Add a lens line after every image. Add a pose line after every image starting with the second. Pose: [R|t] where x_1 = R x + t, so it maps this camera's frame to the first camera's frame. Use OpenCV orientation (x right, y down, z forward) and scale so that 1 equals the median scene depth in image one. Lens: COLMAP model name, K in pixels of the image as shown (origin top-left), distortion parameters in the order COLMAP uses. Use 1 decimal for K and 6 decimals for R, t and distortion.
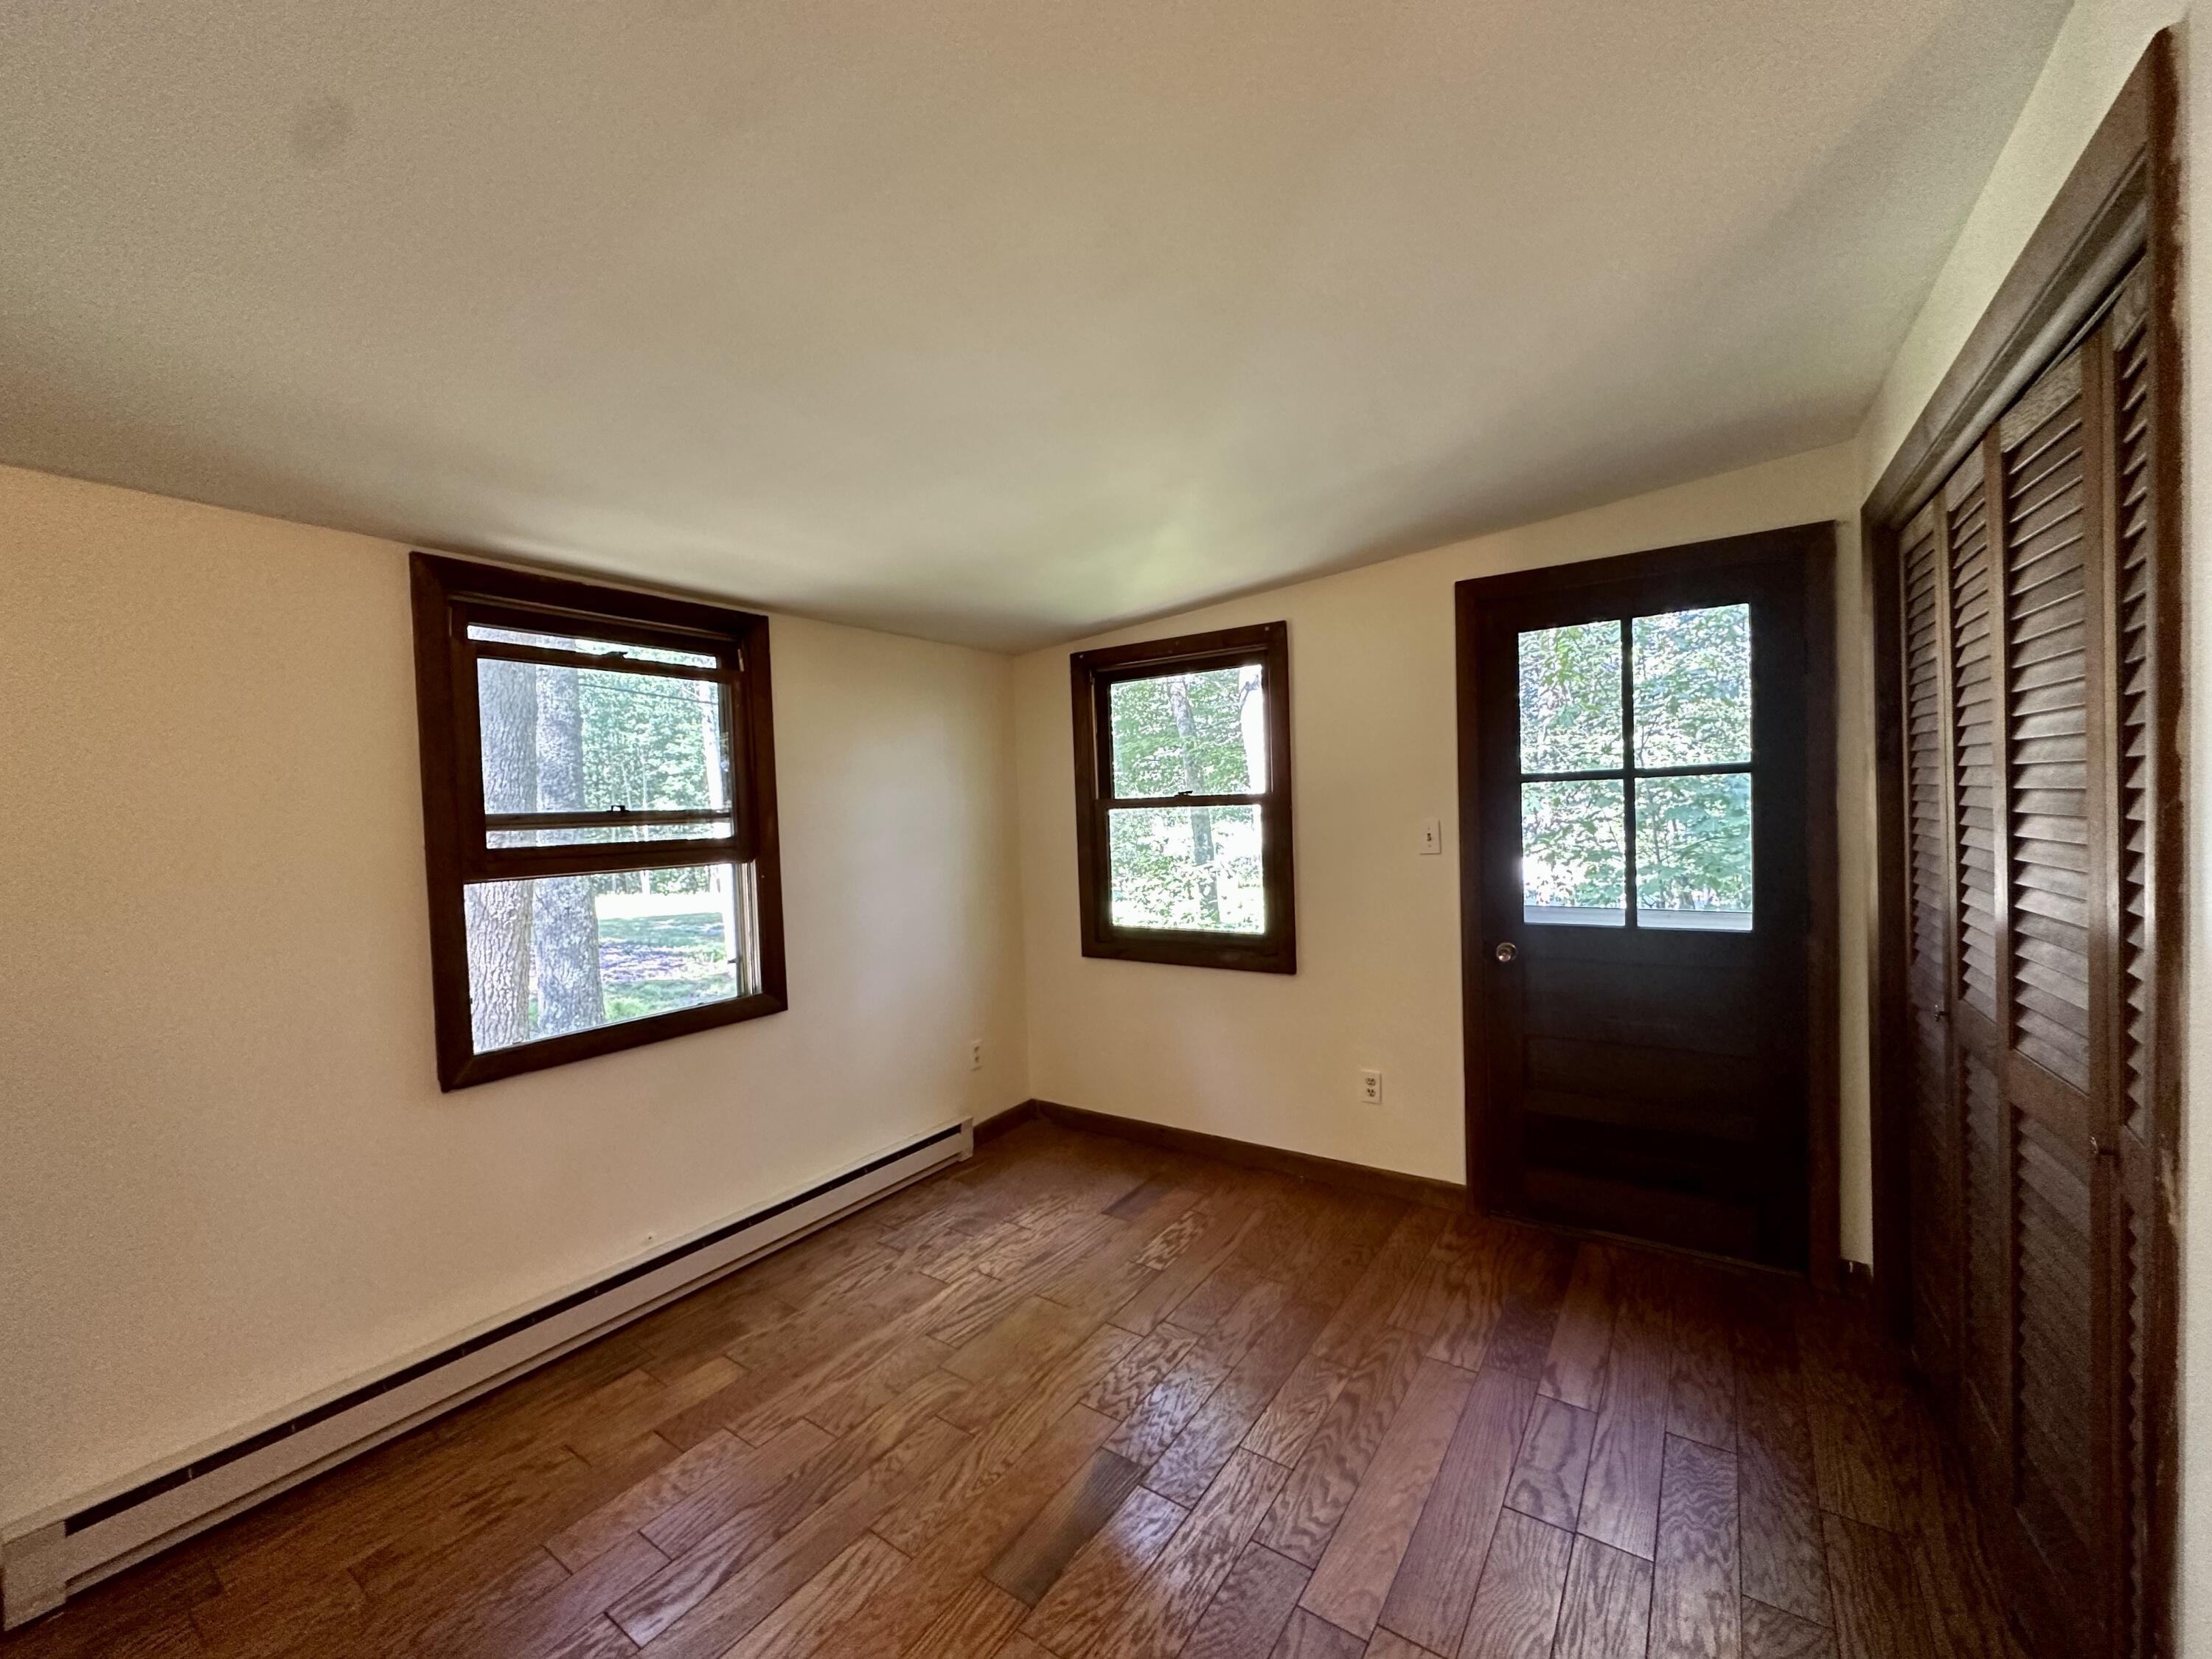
lens RADIAL K [[875.8, 0, 1114.2], [0, 875.8, 825.5], [0, 0, 1]] dist [-0.007567, 0.001346]
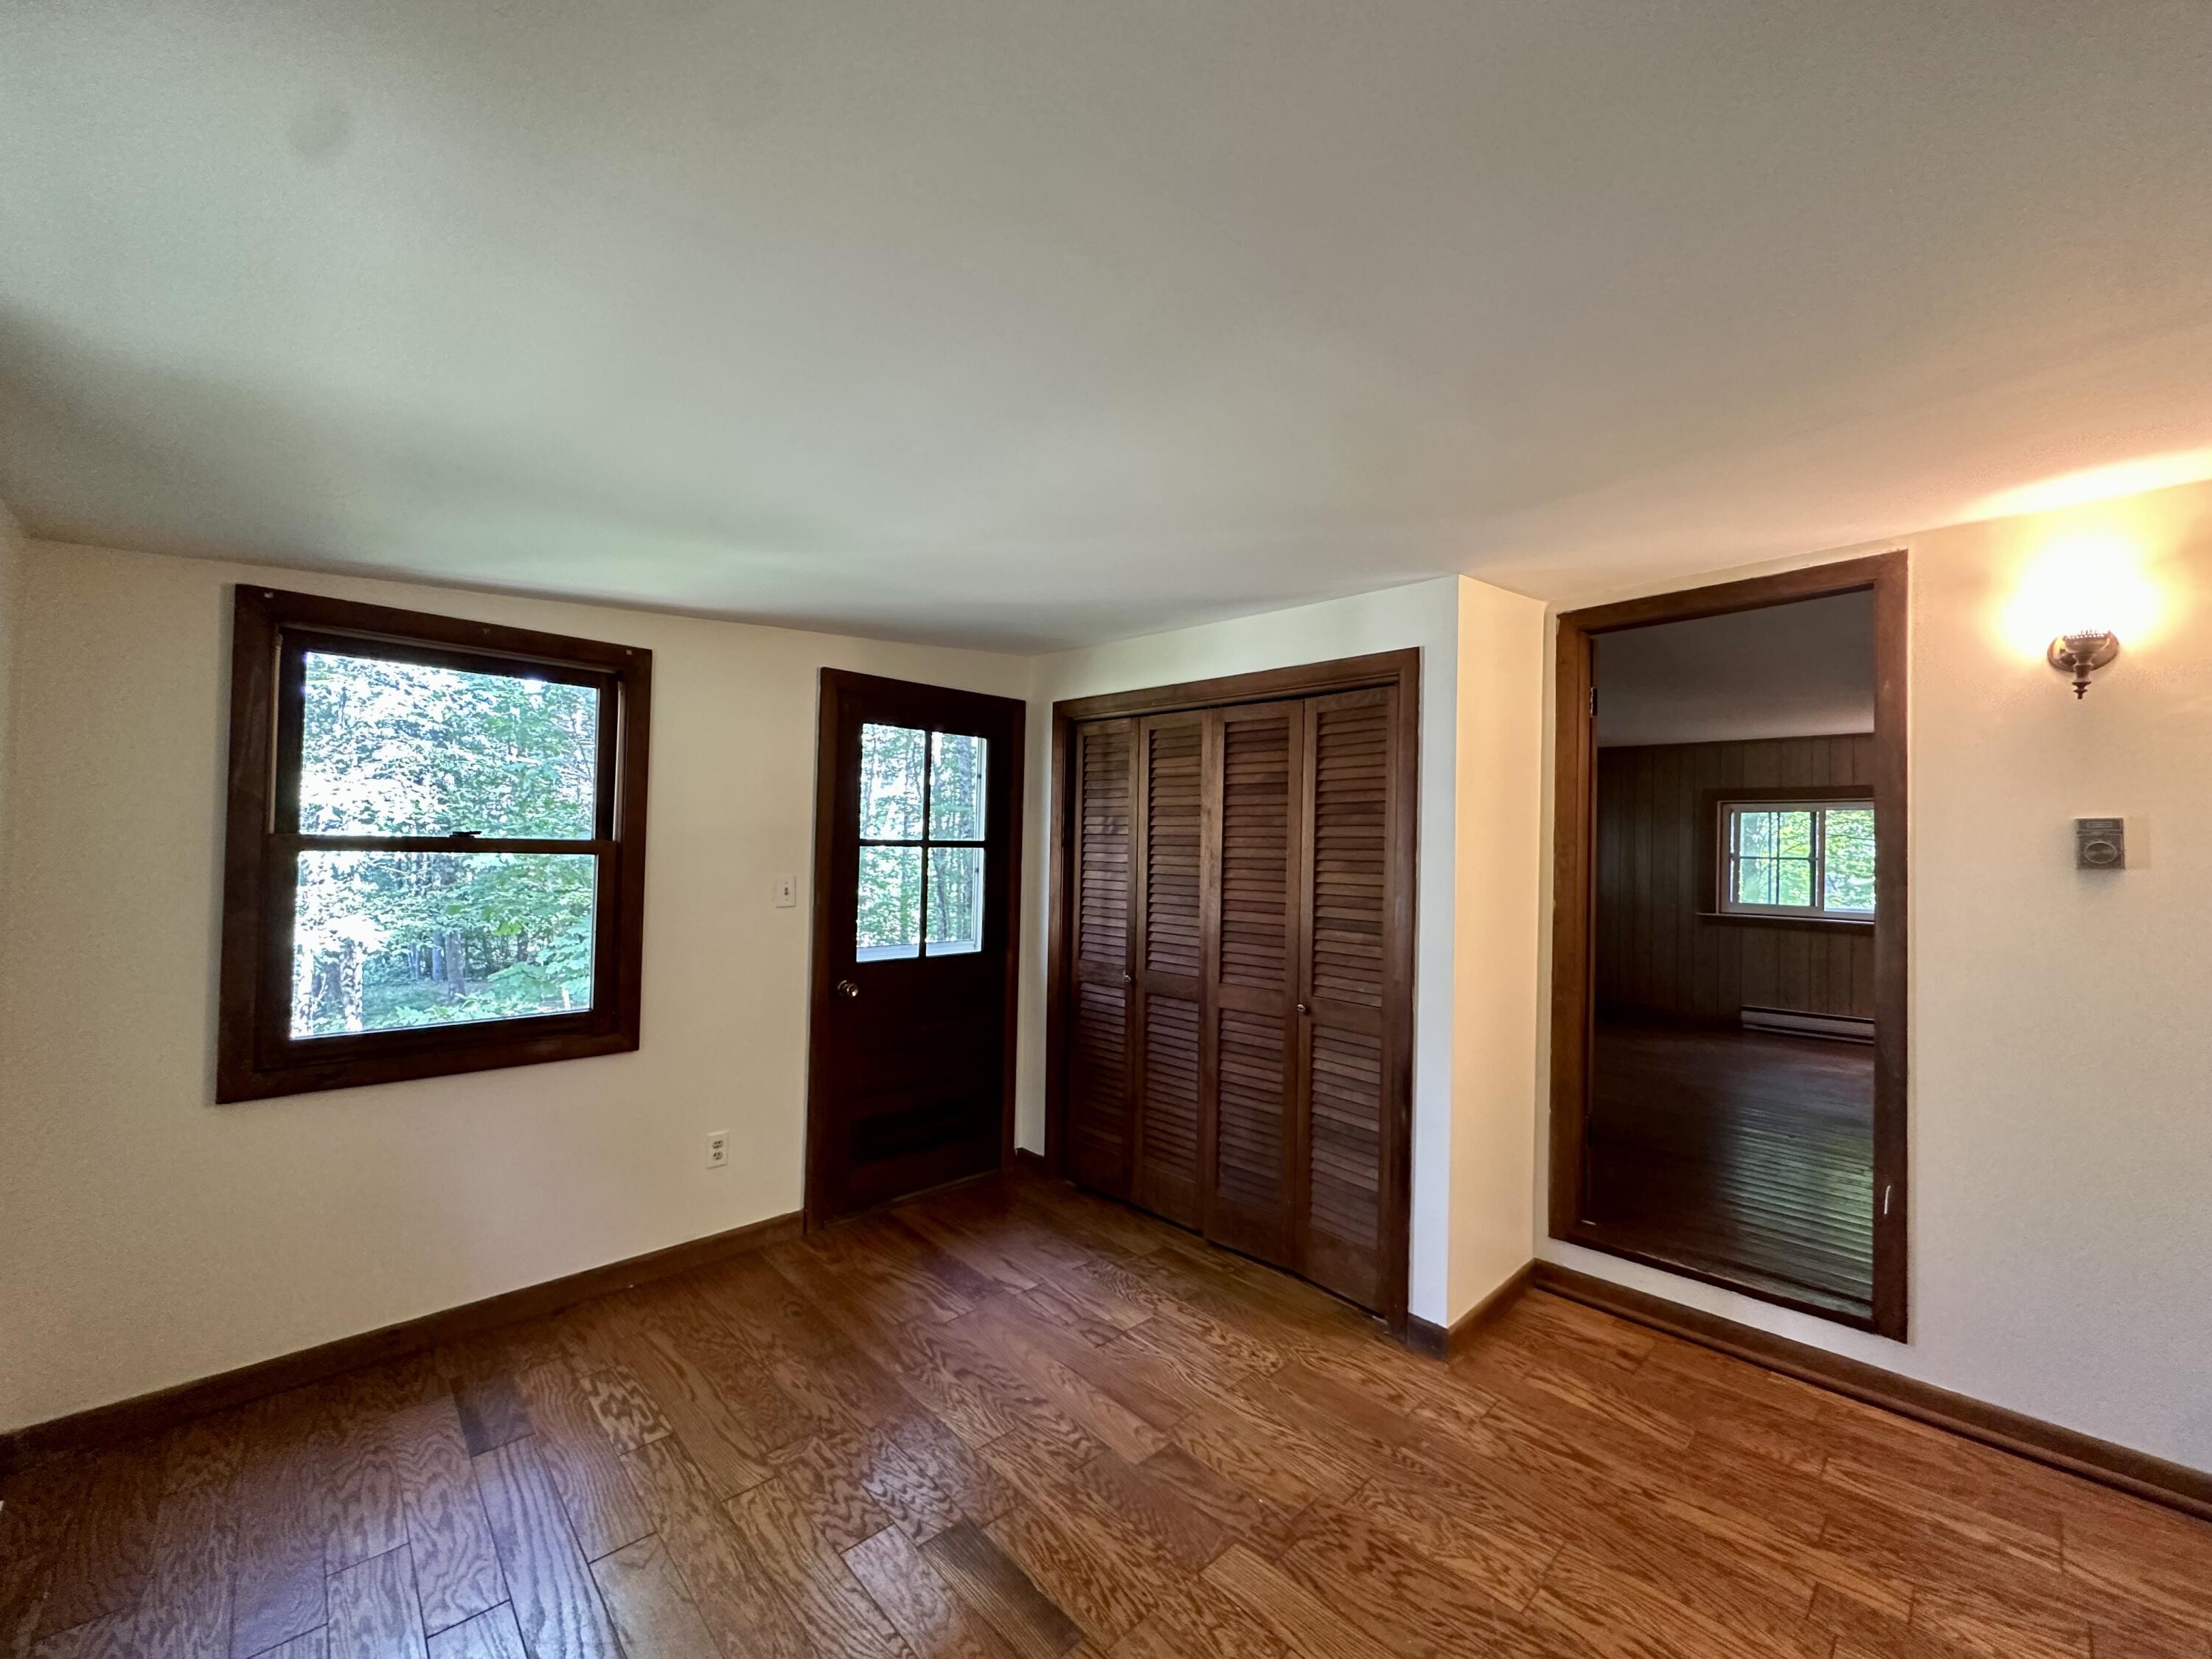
lens RADIAL K [[875.8, 0, 1091.8], [0, 875.8, 820.0], [0, 0, 1]] dist [-0.007567, 0.001346]
pose [[0.215207, 0.072313, 0.973888, -0.720179], [-0.006301, 0.997337, -0.072662, 0.001582], [-0.976548, 0.009501, 0.215089, 0.466799]]
